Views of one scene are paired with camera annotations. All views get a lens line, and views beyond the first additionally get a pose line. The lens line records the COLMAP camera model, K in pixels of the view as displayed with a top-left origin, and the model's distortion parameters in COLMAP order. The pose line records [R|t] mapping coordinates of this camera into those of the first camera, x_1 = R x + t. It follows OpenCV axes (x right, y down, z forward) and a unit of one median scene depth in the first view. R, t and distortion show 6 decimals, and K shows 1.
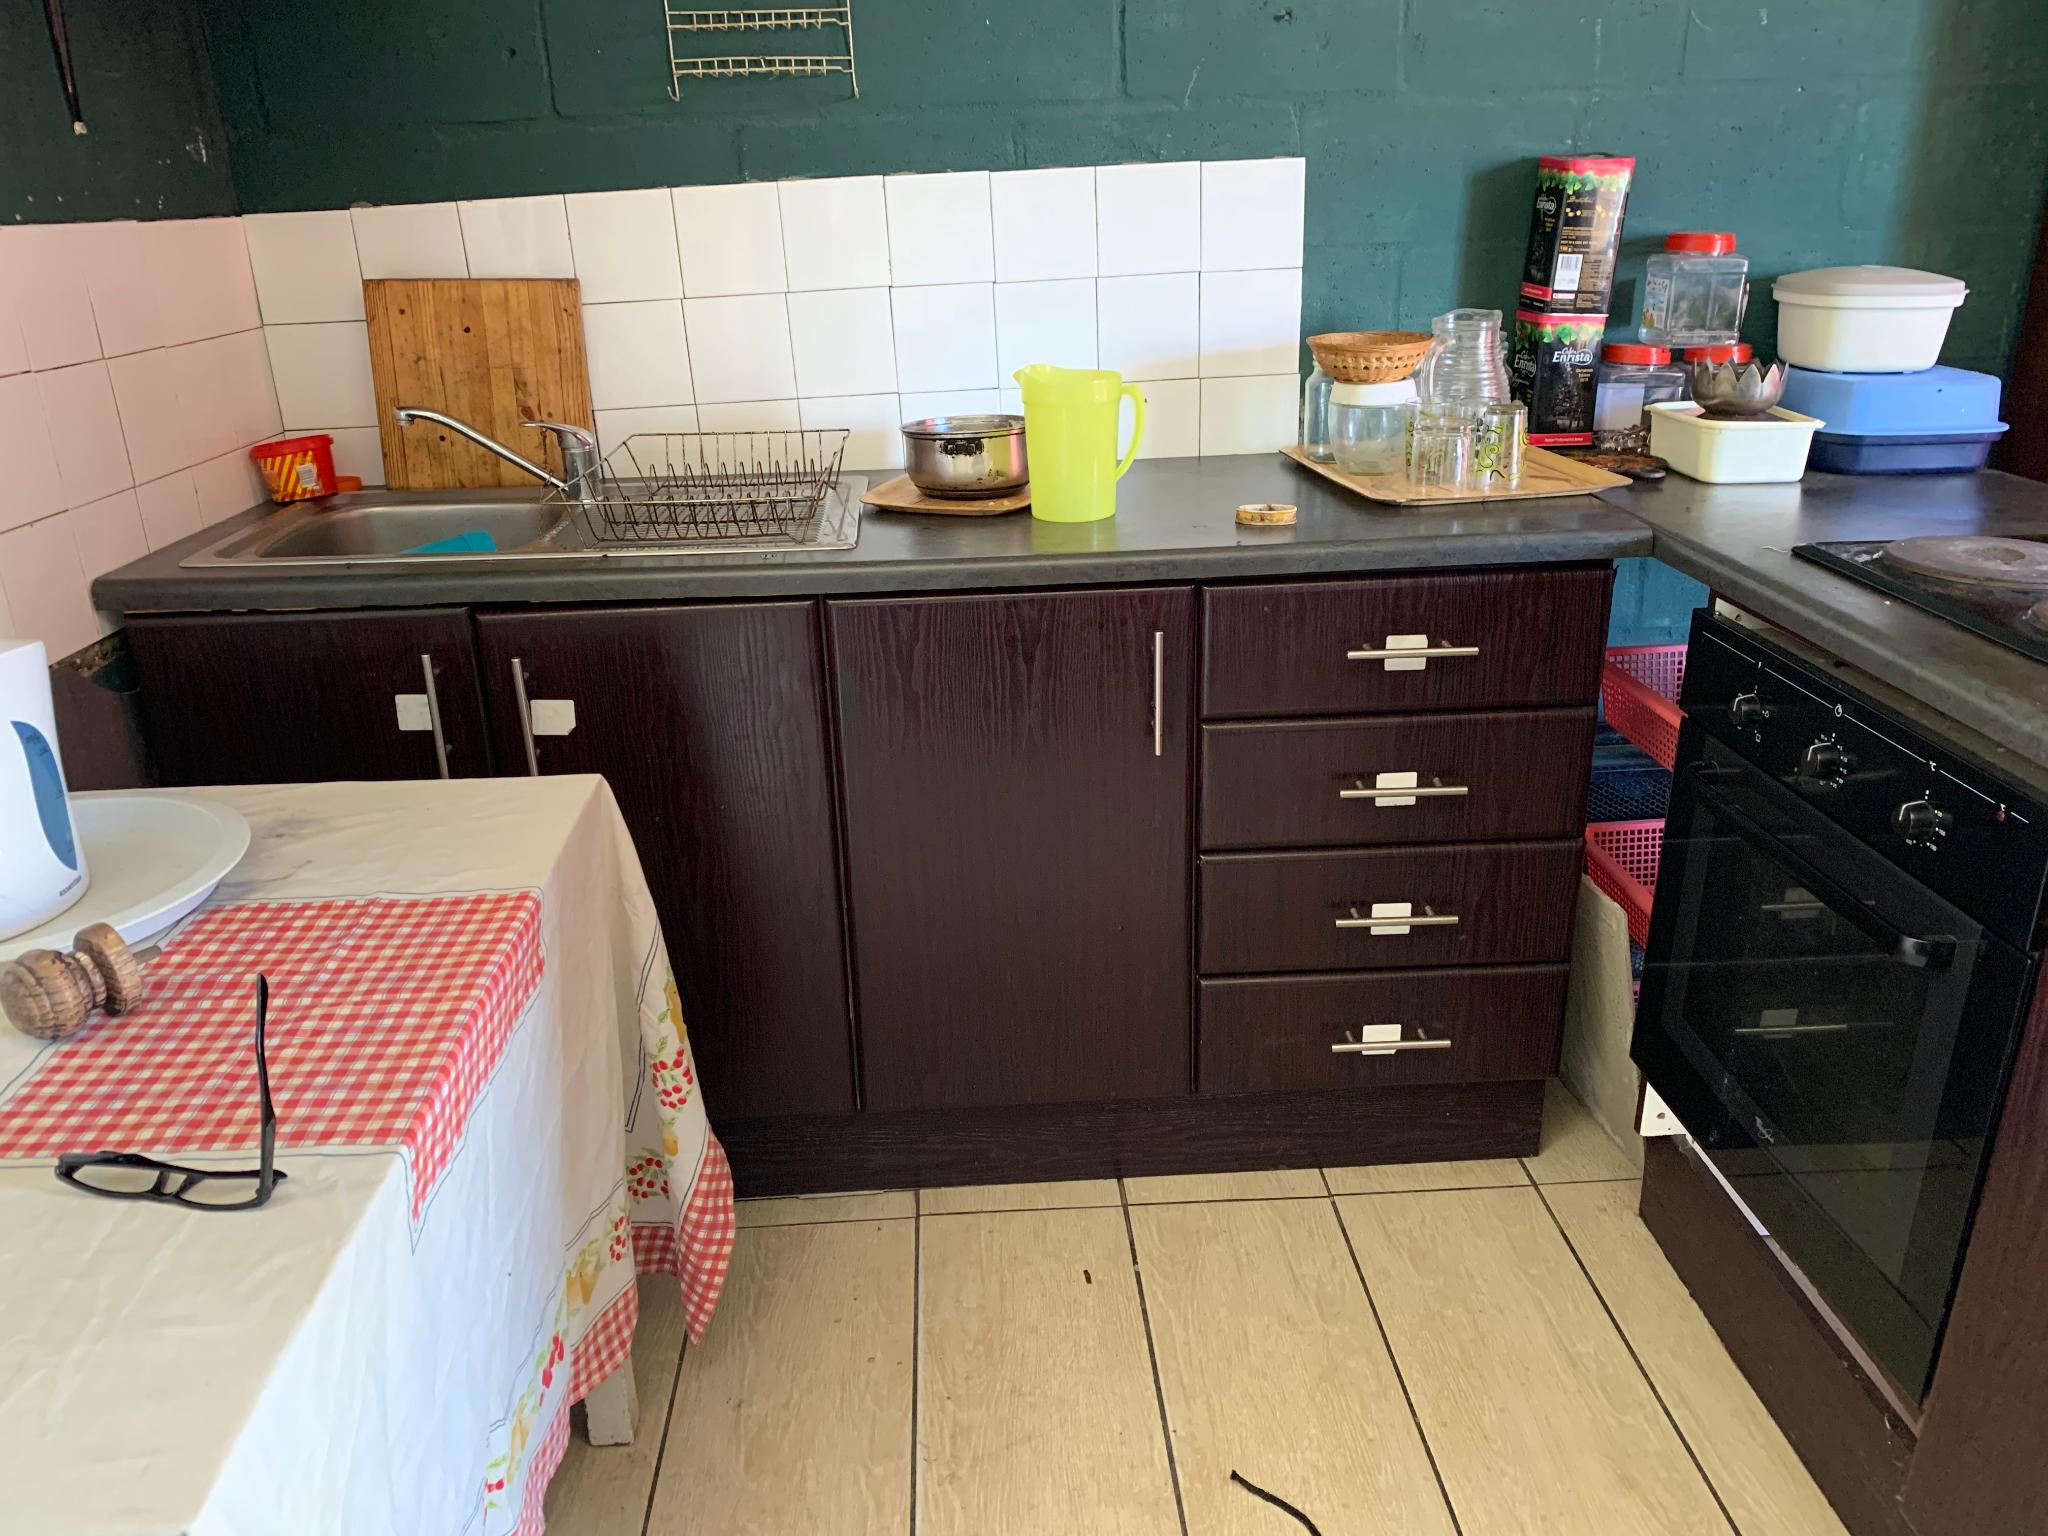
lens RADIAL K [[1551.3, 0, 921.2], [0, 1551.3, 765.7], [0, 0, 1]] dist [0.049202, -0.055481]
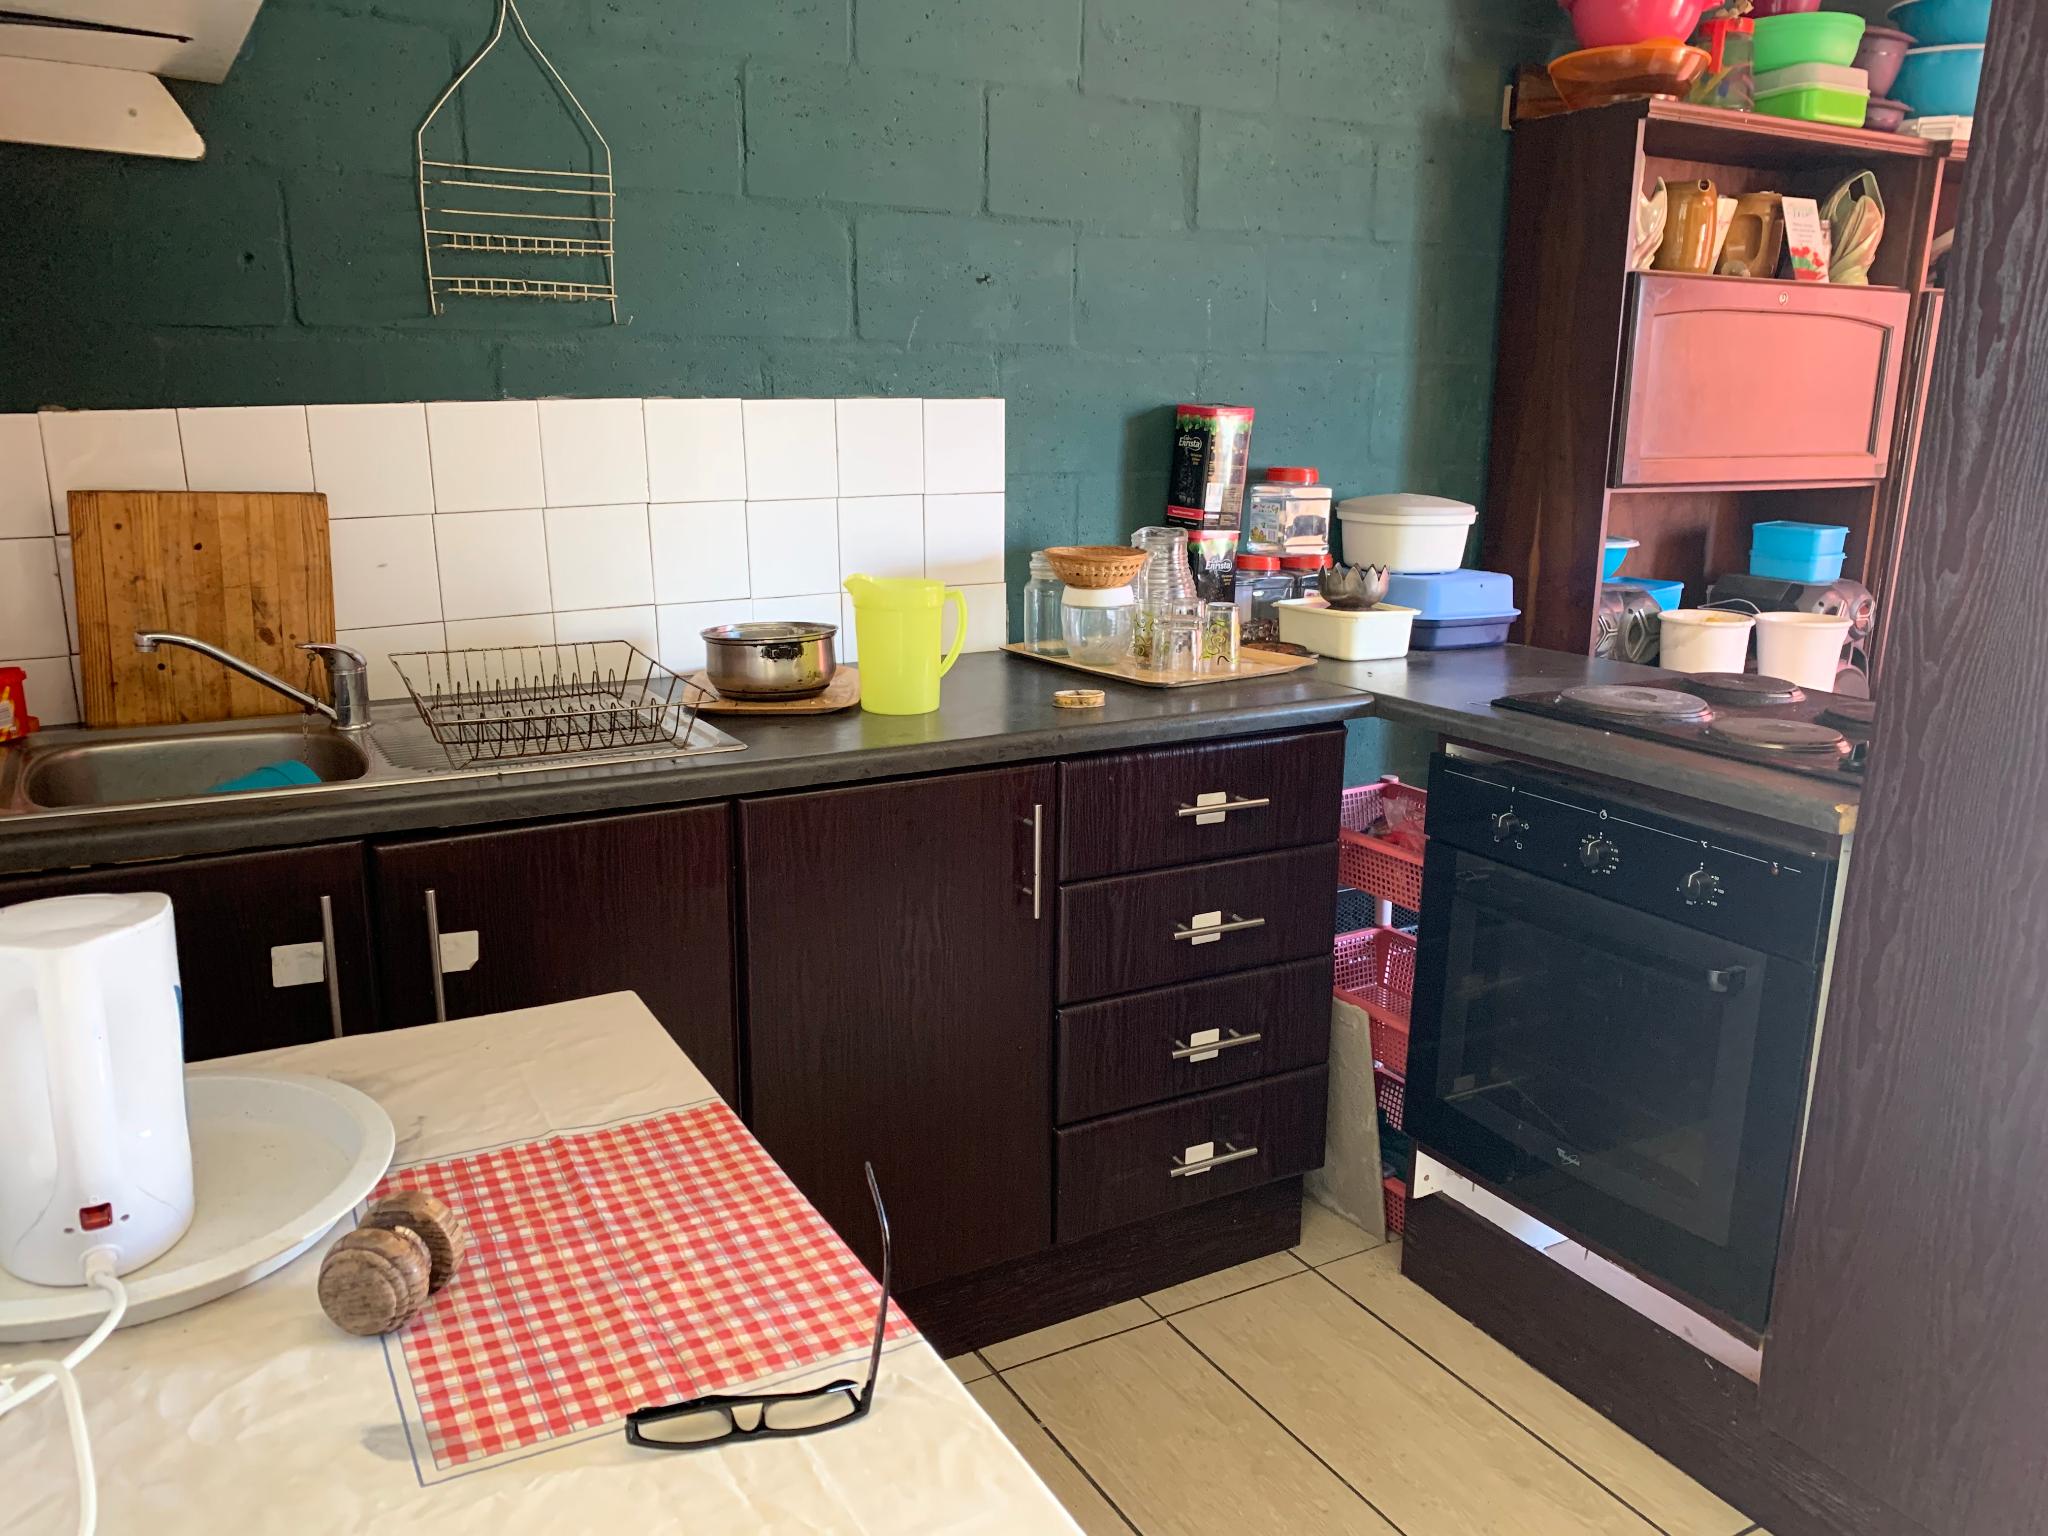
lens RADIAL K [[1551.8, 0, 1020.5], [0, 1551.8, 770.6], [0, 0, 1]] dist [0.046771, -0.057142]
pose [[0.895320, -0.069614, 0.439949, -0.275247], [0.128563, 0.986062, -0.105606, 0.002723], [-0.426466, 0.151112, 0.891792, 0.019345]]
